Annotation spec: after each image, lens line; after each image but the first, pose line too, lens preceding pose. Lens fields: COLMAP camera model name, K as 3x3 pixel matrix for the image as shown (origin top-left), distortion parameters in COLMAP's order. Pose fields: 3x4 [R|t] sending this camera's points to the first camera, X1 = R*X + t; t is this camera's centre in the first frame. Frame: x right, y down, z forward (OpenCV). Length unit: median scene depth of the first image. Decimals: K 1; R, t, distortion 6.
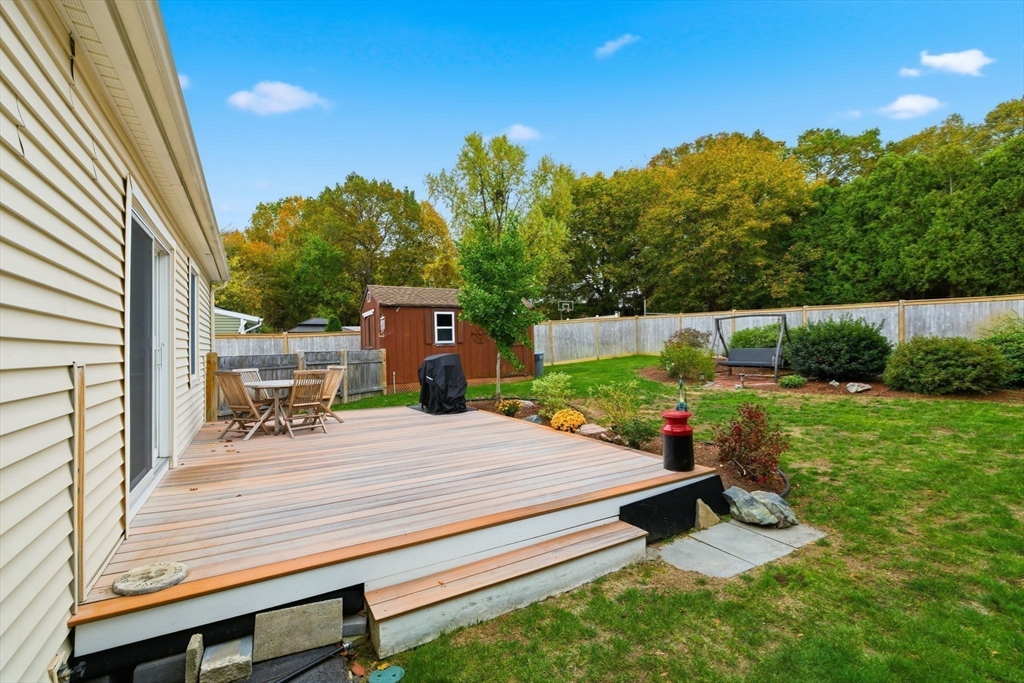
lens RADIAL K [[437.1, 0, 506.0], [0, 437.1, 339.4], [0, 0, 1]] dist [0.002372, 0.000088]
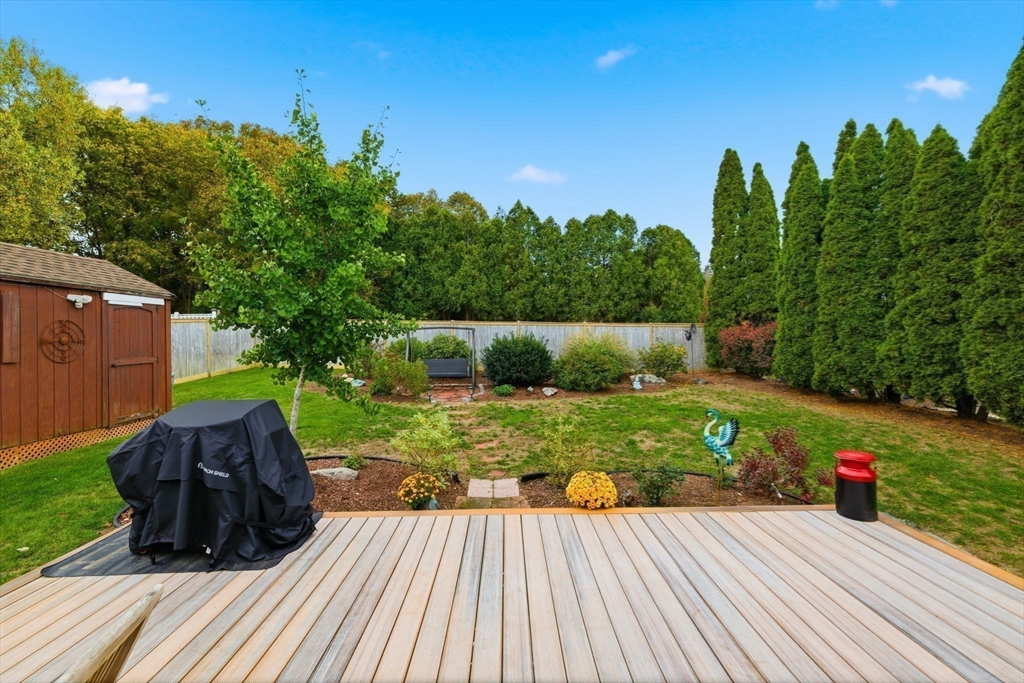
lens RADIAL K [[425.2, 0, 506.2], [0, 425.2, 338.2], [0, 0, 1]] dist [0.007643, -0.000344]
pose [[0.497375, 0.019553, 0.867315, -0.101908], [-0.010792, 0.999808, -0.016351, -0.006625], [-0.867468, -0.001227, 0.497491, 0.164153]]
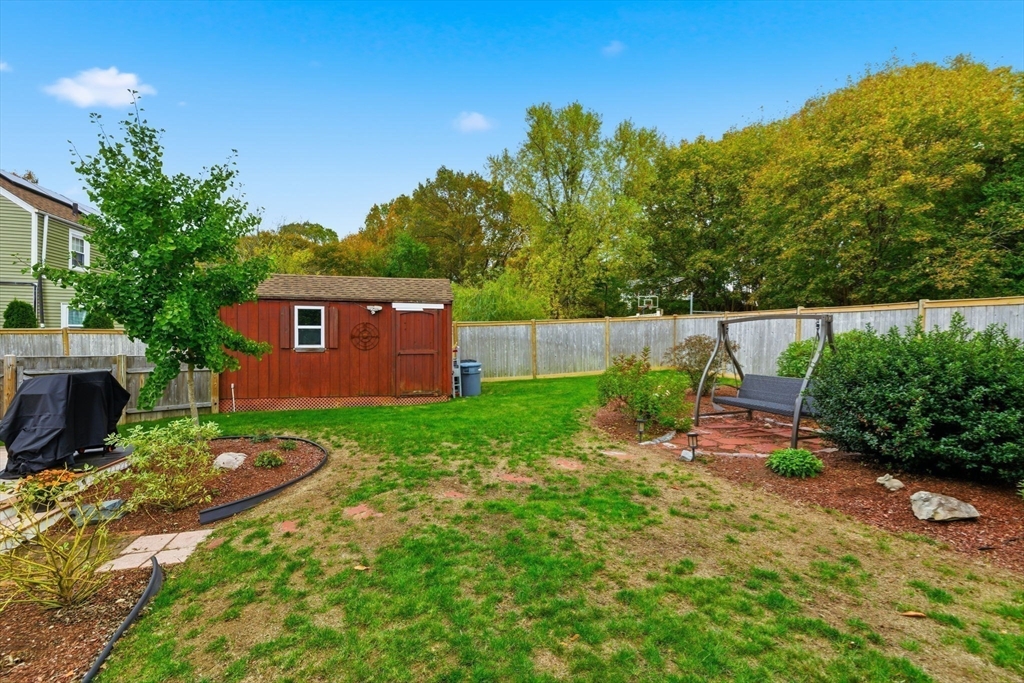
lens RADIAL K [[437.1, 0, 505.2], [0, 437.1, 347.1], [0, 0, 1]] dist [0.002372, 0.000088]
pose [[0.955024, 0.033905, -0.294583, 0.177062], [-0.026491, 0.999225, 0.029125, -0.010569], [0.295342, -0.020012, 0.955182, 0.168612]]
